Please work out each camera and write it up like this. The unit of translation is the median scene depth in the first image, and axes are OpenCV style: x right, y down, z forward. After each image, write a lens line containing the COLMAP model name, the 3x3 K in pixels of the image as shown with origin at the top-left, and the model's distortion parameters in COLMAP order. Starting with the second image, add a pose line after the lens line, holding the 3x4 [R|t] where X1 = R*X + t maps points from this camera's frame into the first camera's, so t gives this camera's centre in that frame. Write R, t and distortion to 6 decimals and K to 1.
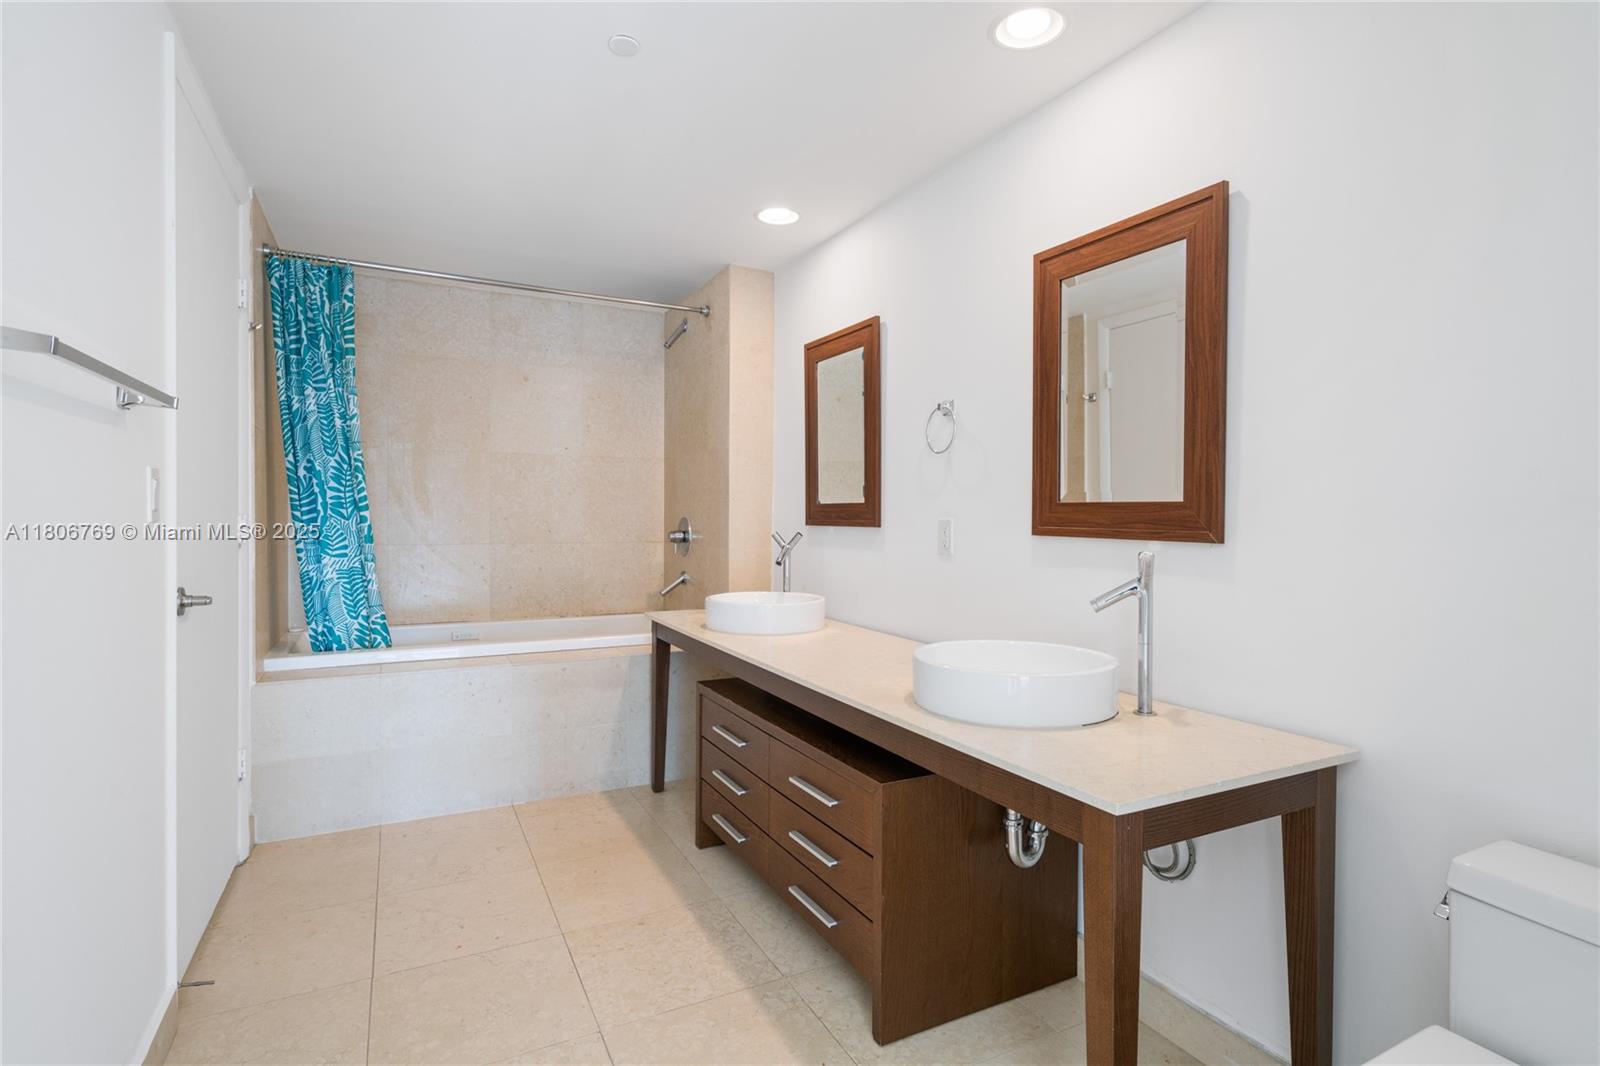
lens RADIAL K [[795.1, 0, 765.2], [0, 795.1, 513.4], [0, 0, 1]] dist [0.011148, 0.000177]
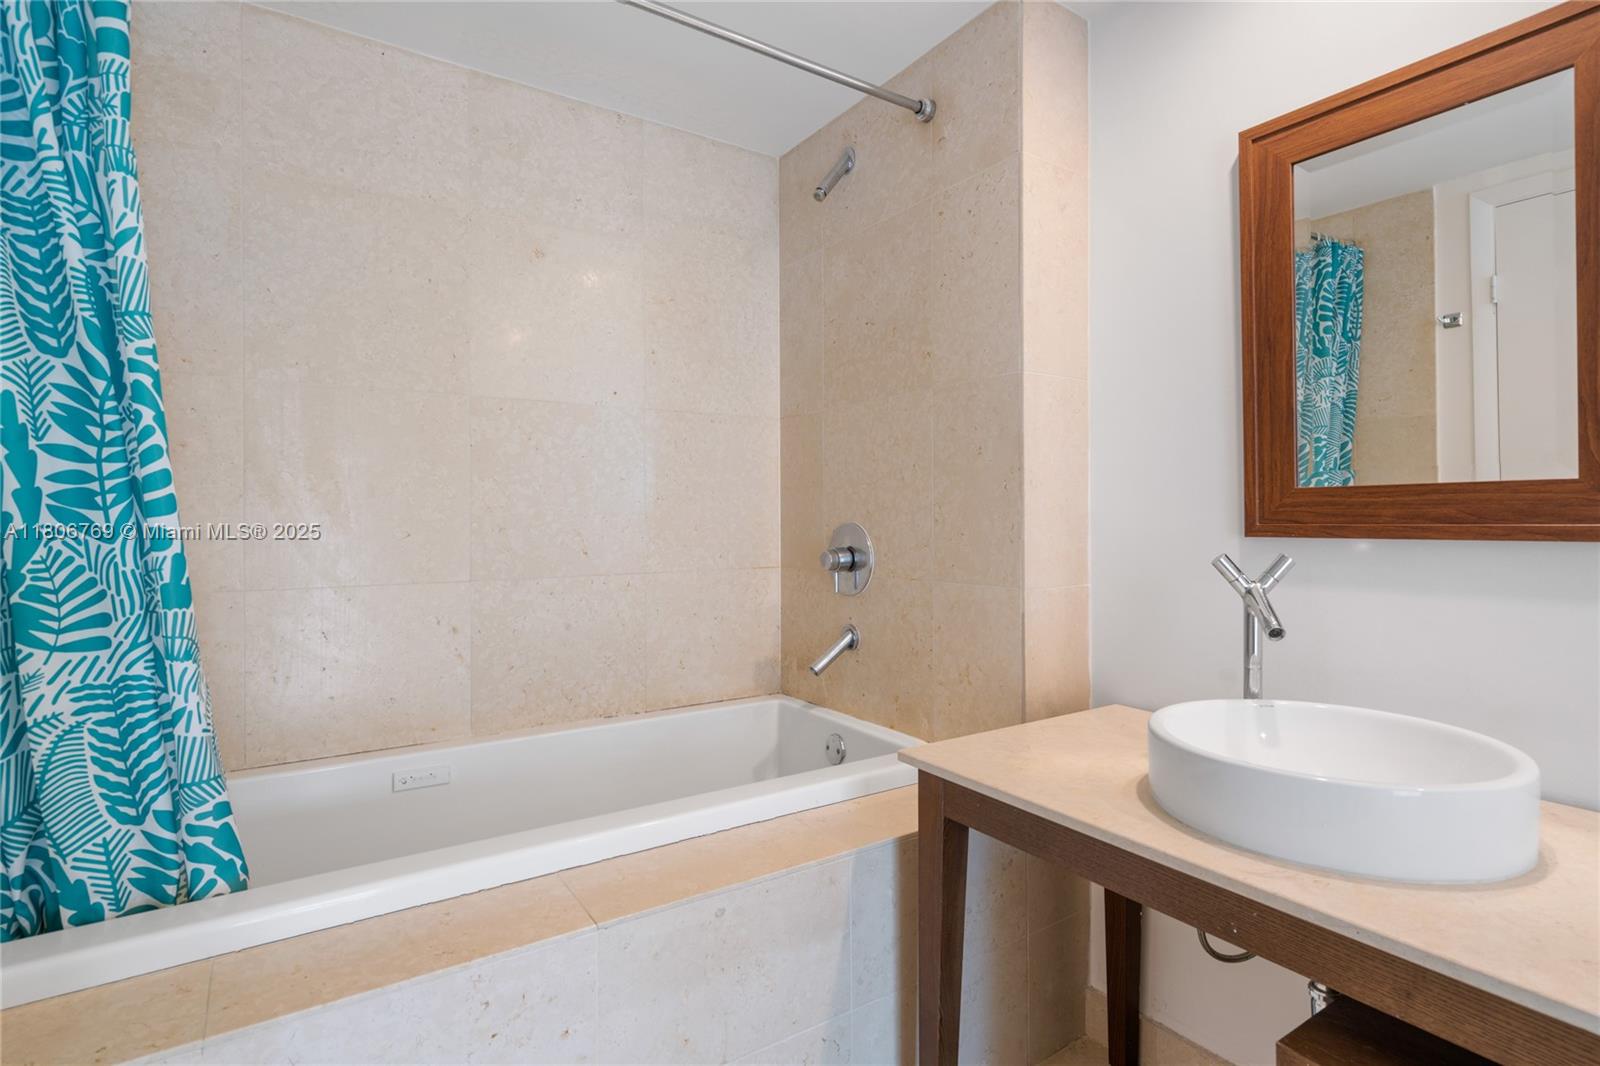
lens RADIAL K [[838.3, 0, 801.7], [0, 838.3, 502.3], [0, 0, 1]] dist [0.002792, 0.002697]
pose [[0.991361, -0.008823, 0.130867, -0.271905], [0.011033, 0.999808, -0.016173, 0.000417], [-0.130699, 0.017477, 0.991268, 0.595547]]
